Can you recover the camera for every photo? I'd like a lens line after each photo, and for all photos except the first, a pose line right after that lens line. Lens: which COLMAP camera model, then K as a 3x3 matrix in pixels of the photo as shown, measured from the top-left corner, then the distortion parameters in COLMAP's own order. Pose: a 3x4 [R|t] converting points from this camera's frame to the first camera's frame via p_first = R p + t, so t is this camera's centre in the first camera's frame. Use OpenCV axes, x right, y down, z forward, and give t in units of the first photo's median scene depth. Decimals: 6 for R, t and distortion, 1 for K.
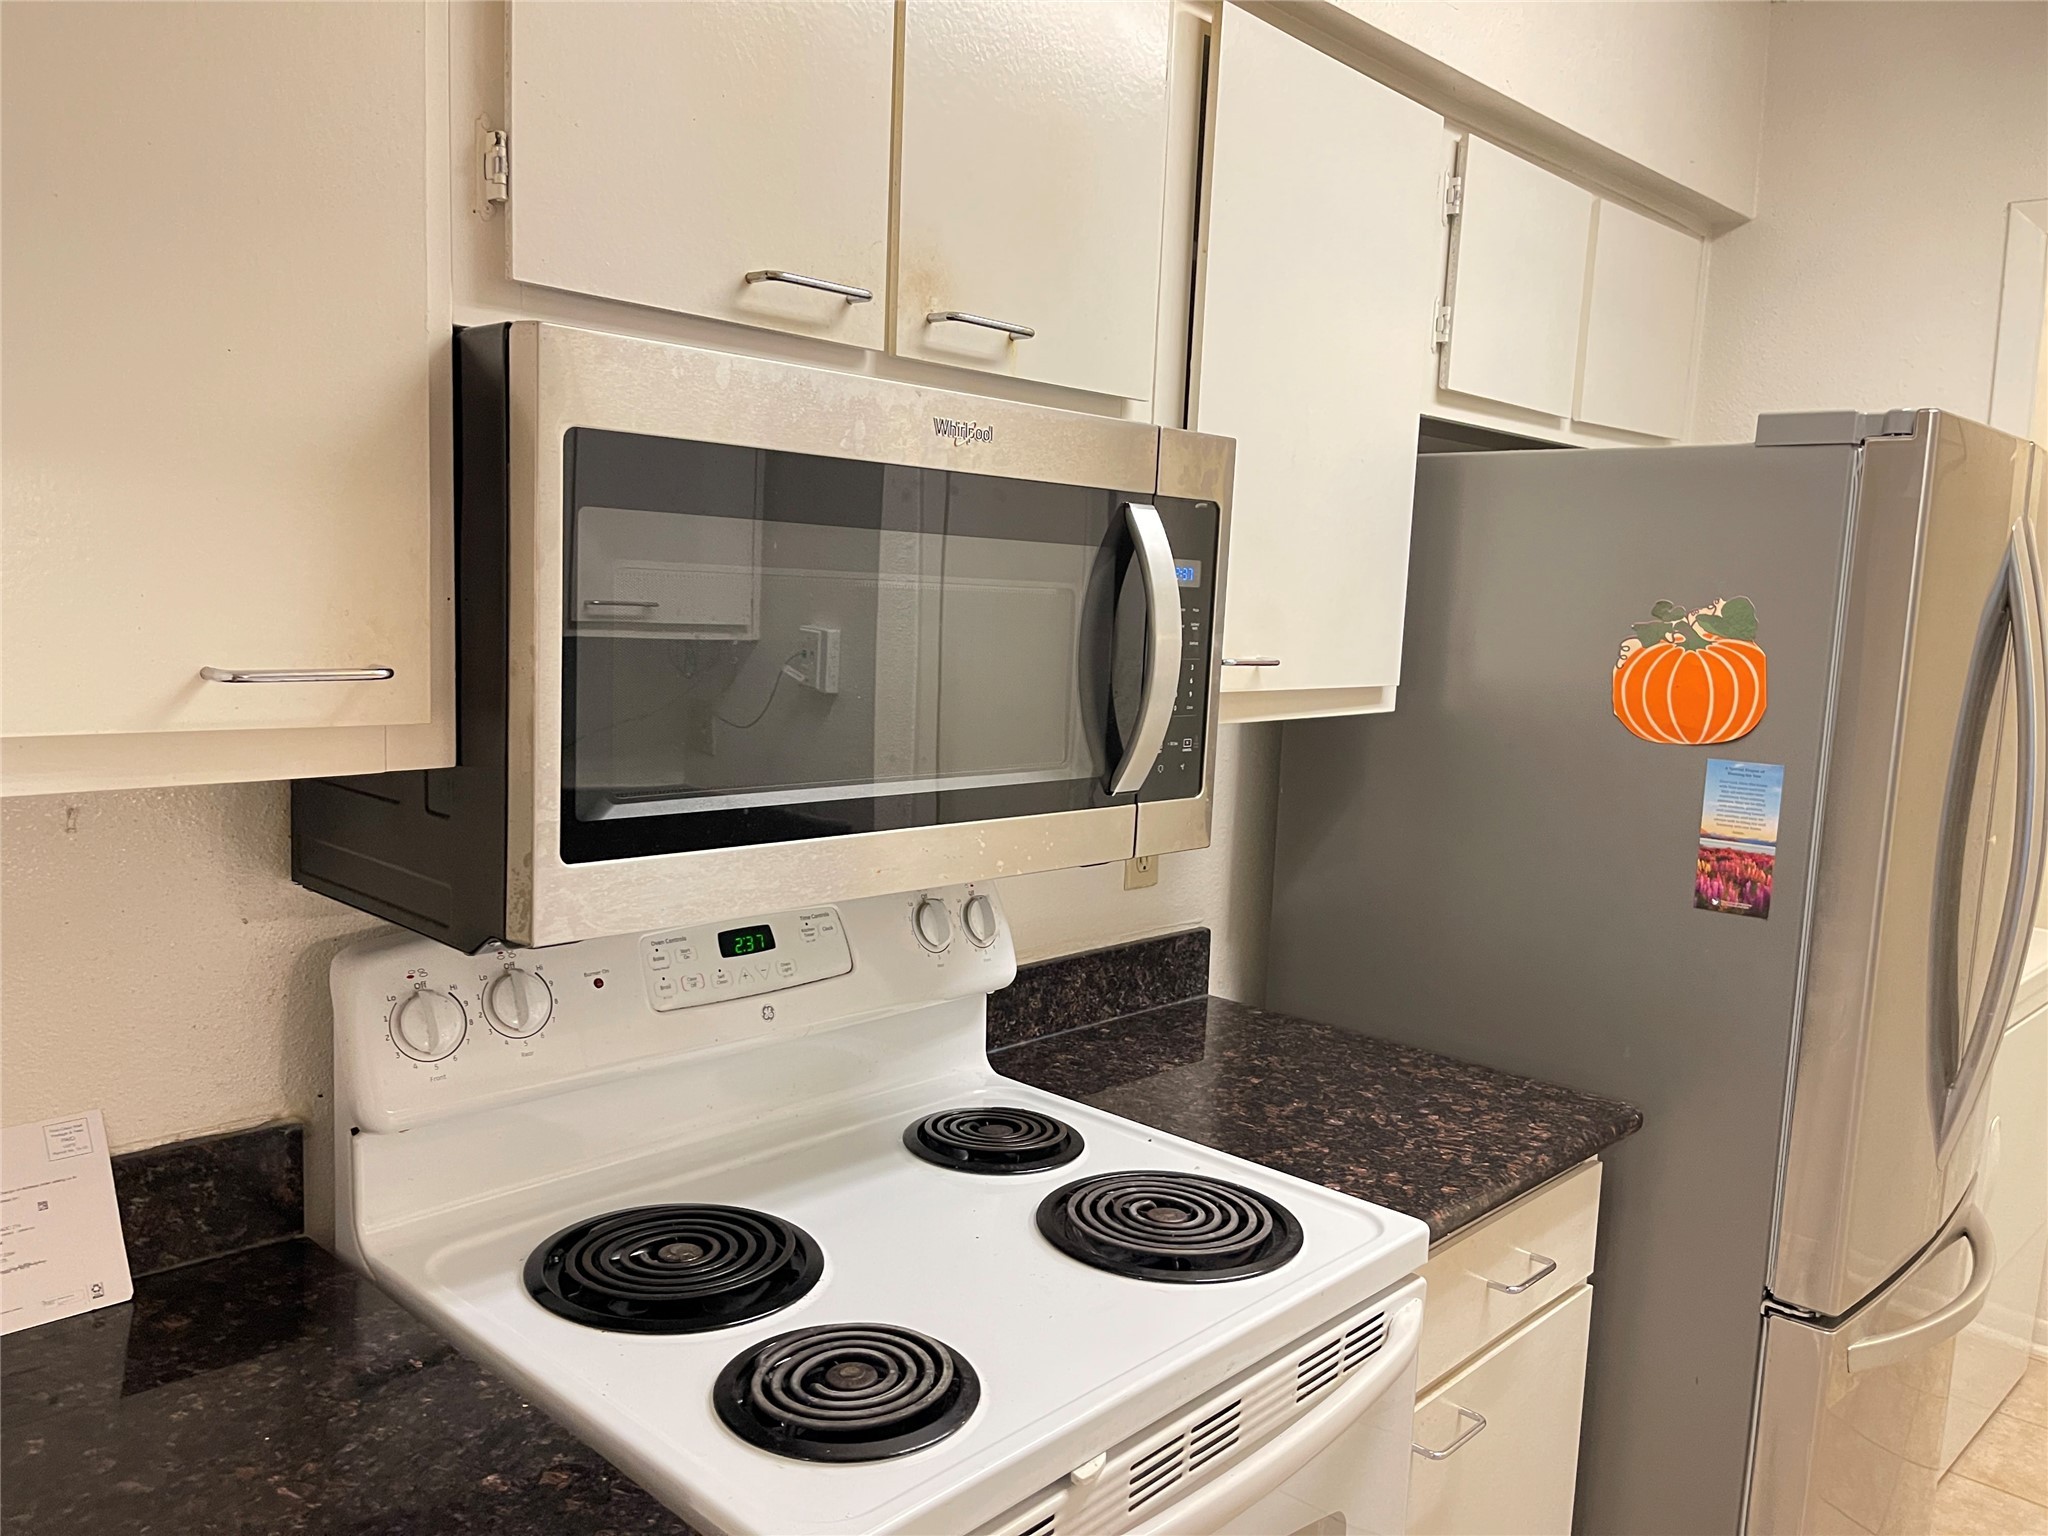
lens RADIAL K [[1515.8, 0, 1016.7], [0, 1515.8, 784.5], [0, 0, 1]] dist [0.039544, -0.026709]
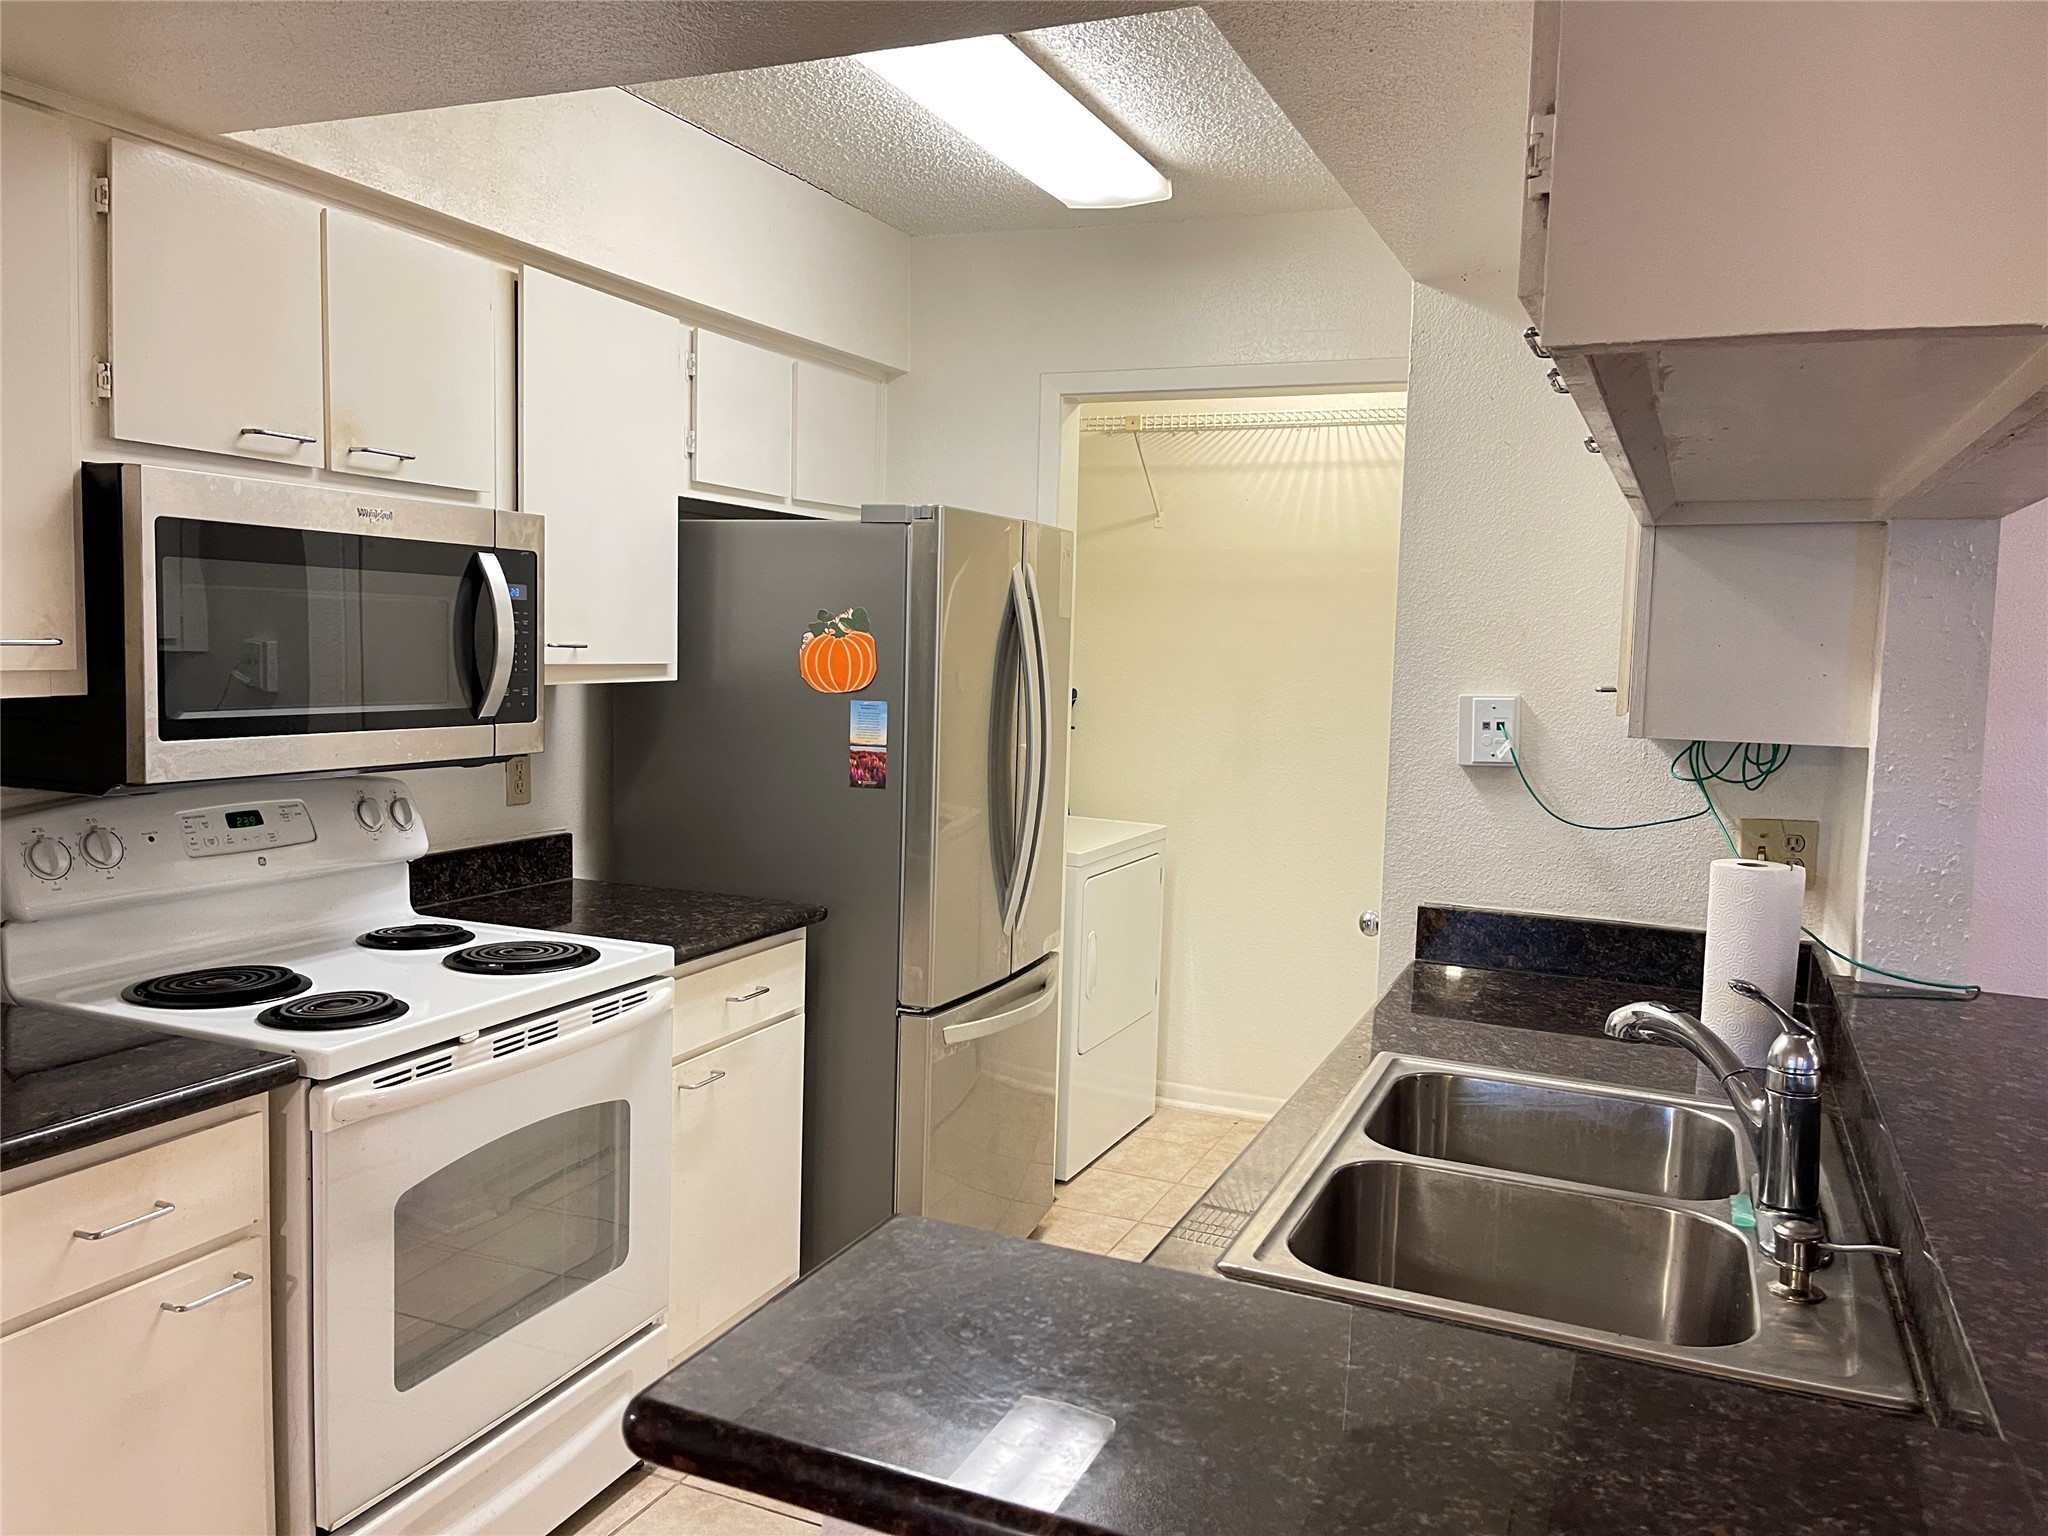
lens RADIAL K [[1515.8, 0, 1010.9], [0, 1515.8, 784.1], [0, 0, 1]] dist [0.039544, -0.026709]
pose [[0.936971, -0.047960, 0.346100, 0.025222], [0.054849, 0.998443, -0.010132, 0.123978], [-0.345076, 0.028477, 0.938143, -0.794287]]
